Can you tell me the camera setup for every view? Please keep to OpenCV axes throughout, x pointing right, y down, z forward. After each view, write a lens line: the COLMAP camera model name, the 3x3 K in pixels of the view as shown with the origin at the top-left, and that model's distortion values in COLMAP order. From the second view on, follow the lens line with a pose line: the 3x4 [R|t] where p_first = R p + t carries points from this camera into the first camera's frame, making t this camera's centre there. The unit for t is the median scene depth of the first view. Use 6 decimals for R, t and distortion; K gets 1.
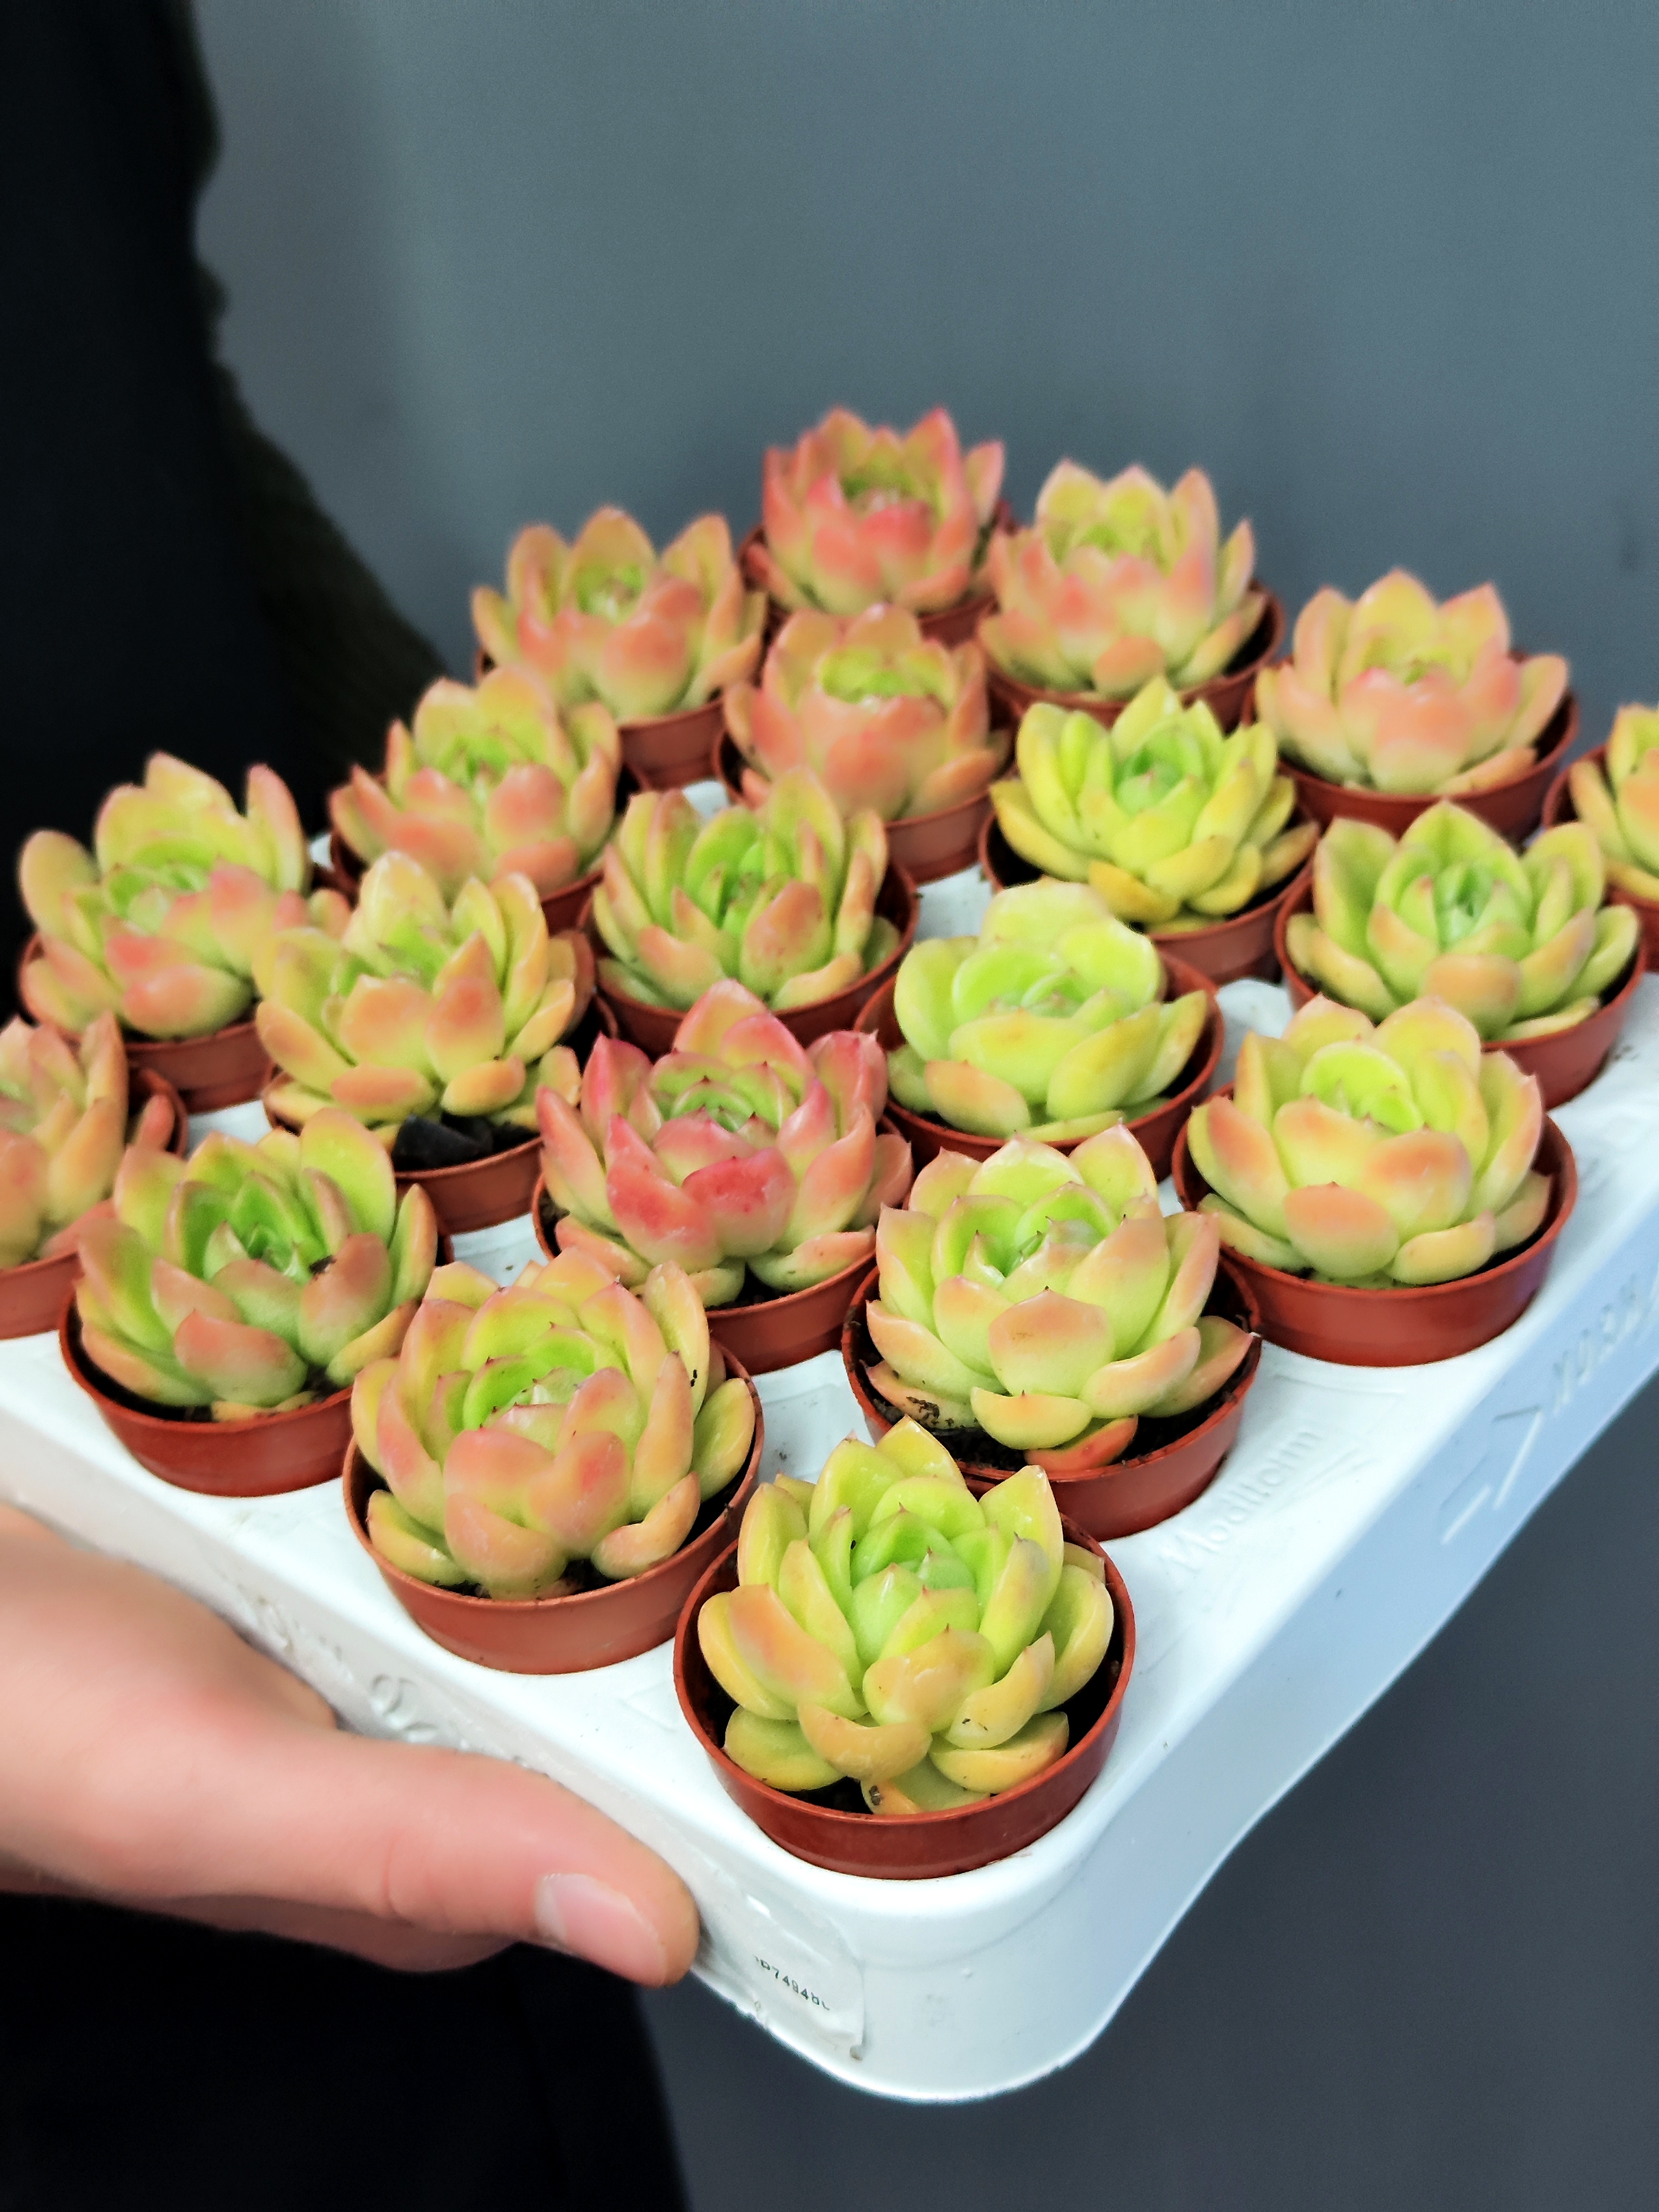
lens RADIAL K [[3814.8, 0, 829.5], [0, 3814.8, 1106.0], [0, 0, 1]] dist [-0.009472, -0.042735]
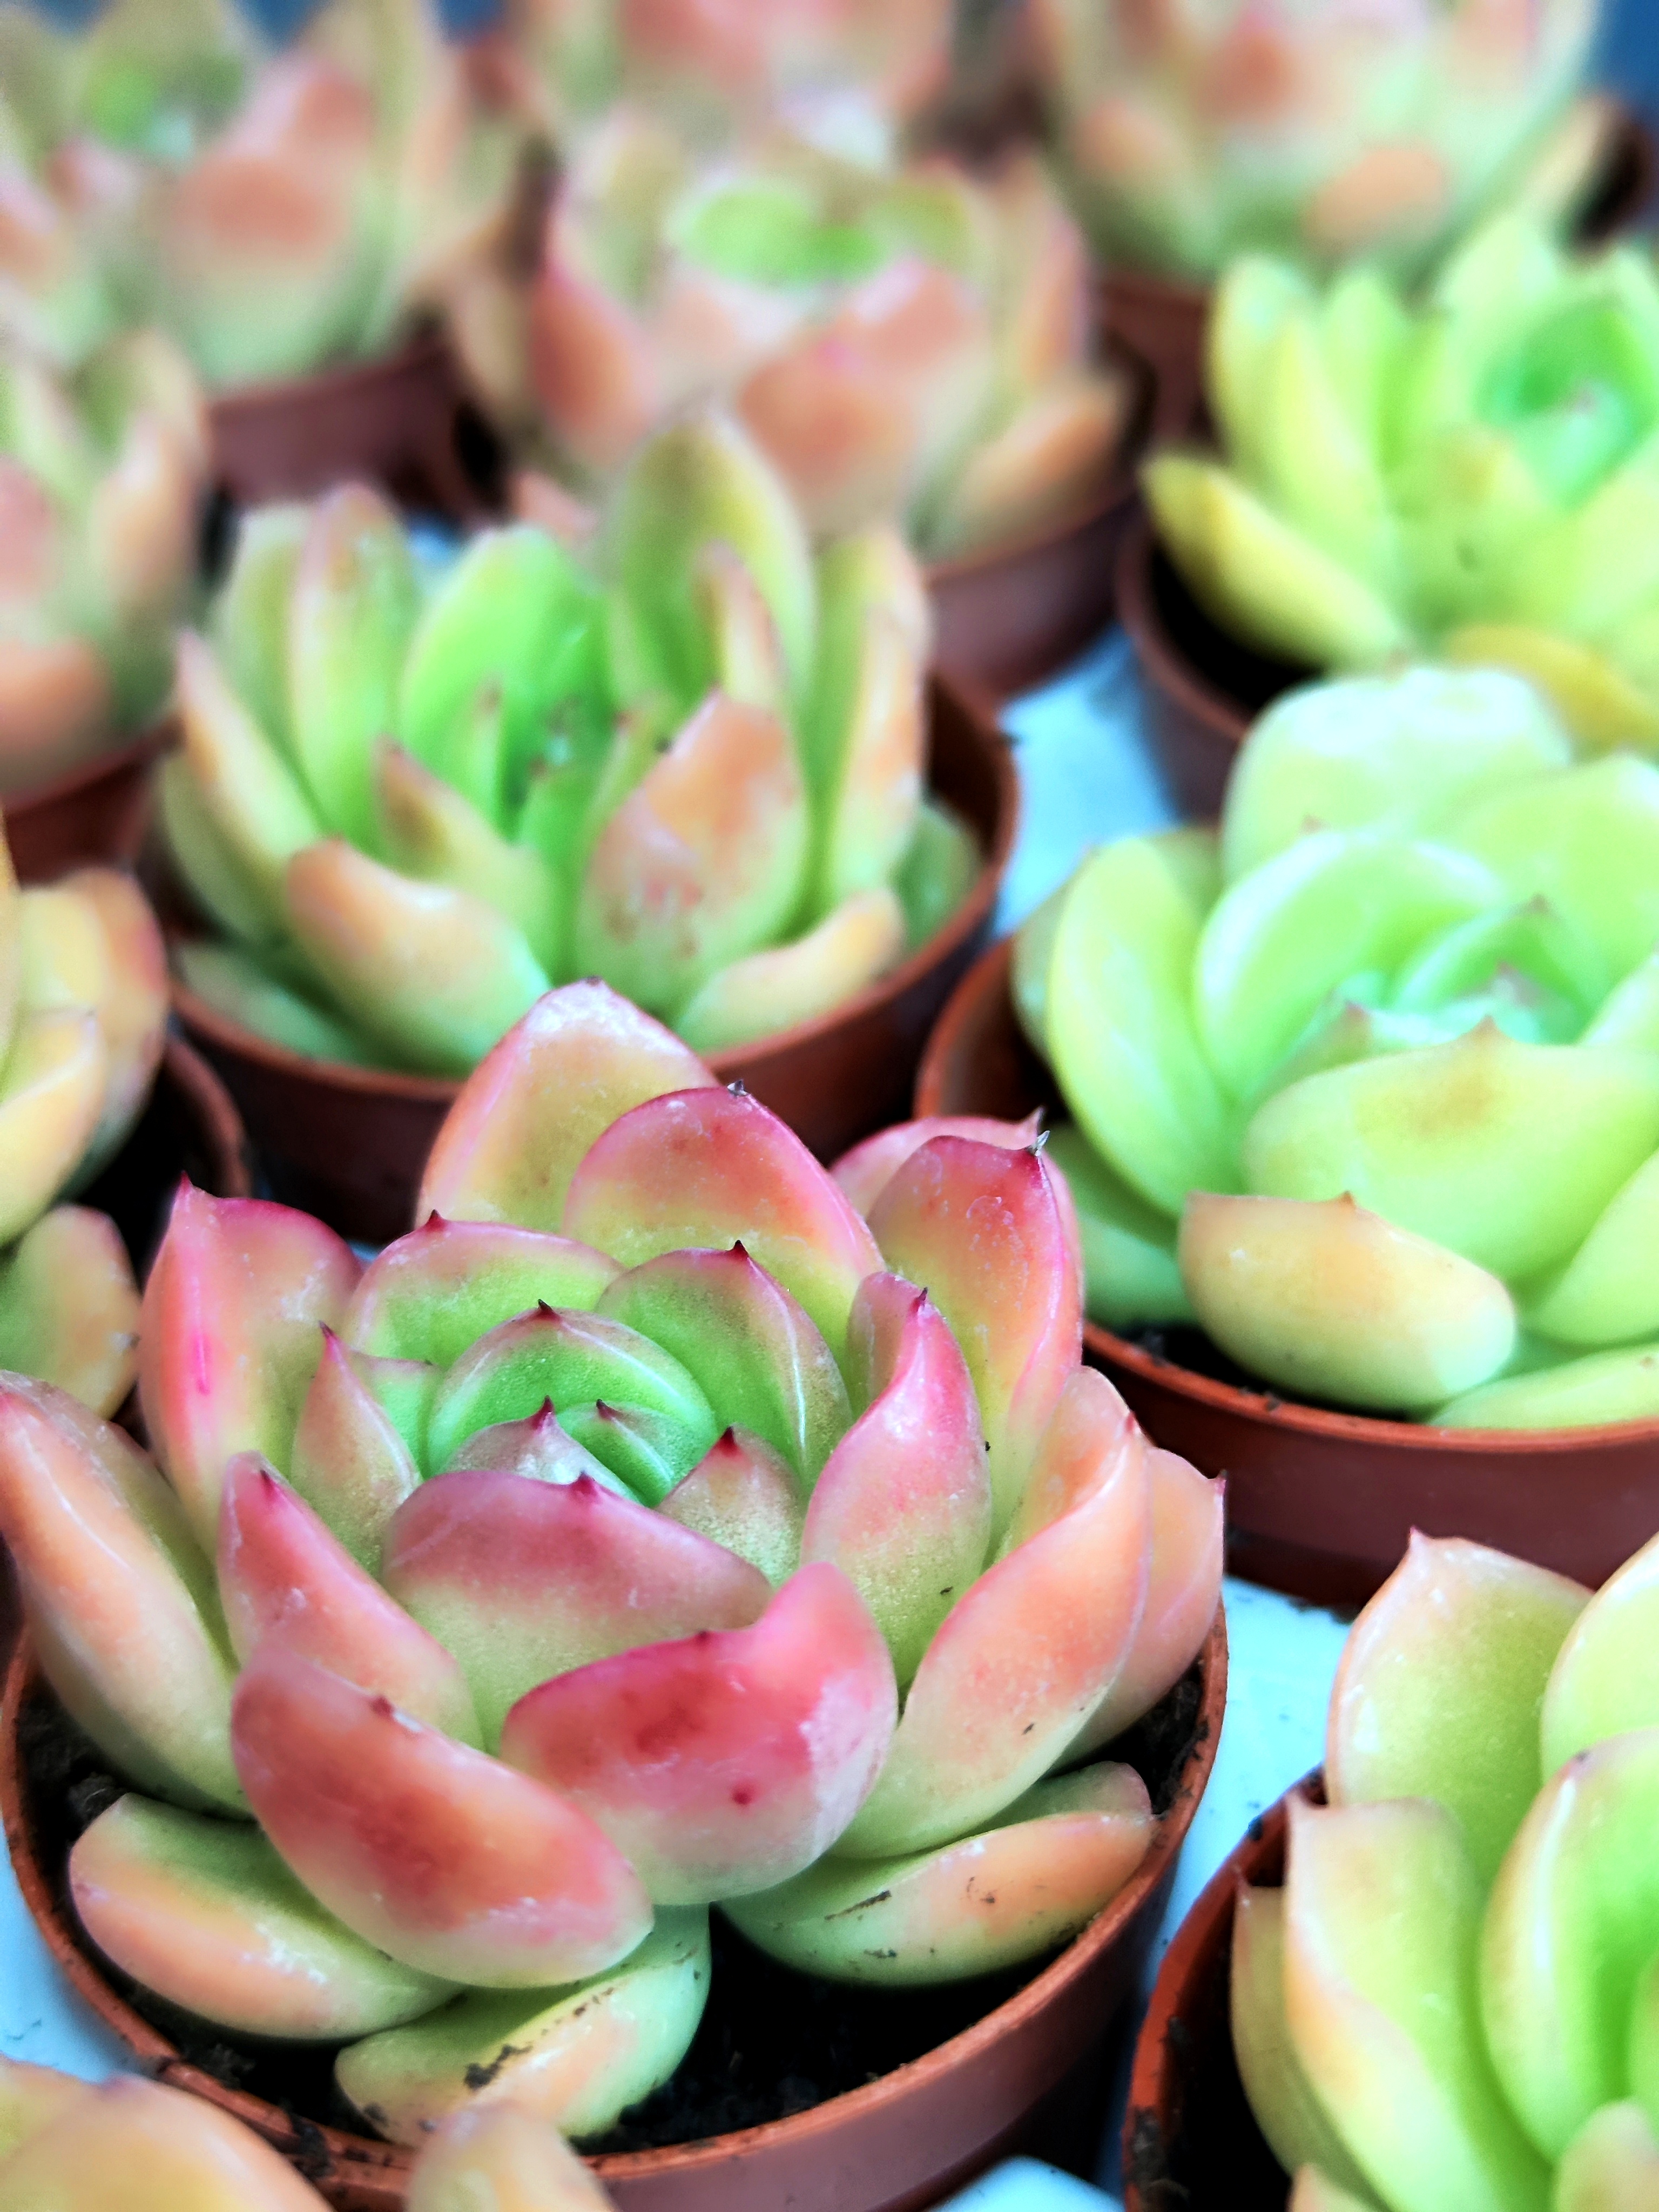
lens RADIAL K [[3814.8, 0, 829.5], [0, 3814.8, 1106.0], [0, 0, 1]] dist [-0.009472, -0.042735]
pose [[0.993610, -0.055342, 0.098364, -0.036178], [0.054830, 0.998464, 0.007905, -0.022980], [-0.098651, -0.002461, 0.995119, 0.646055]]
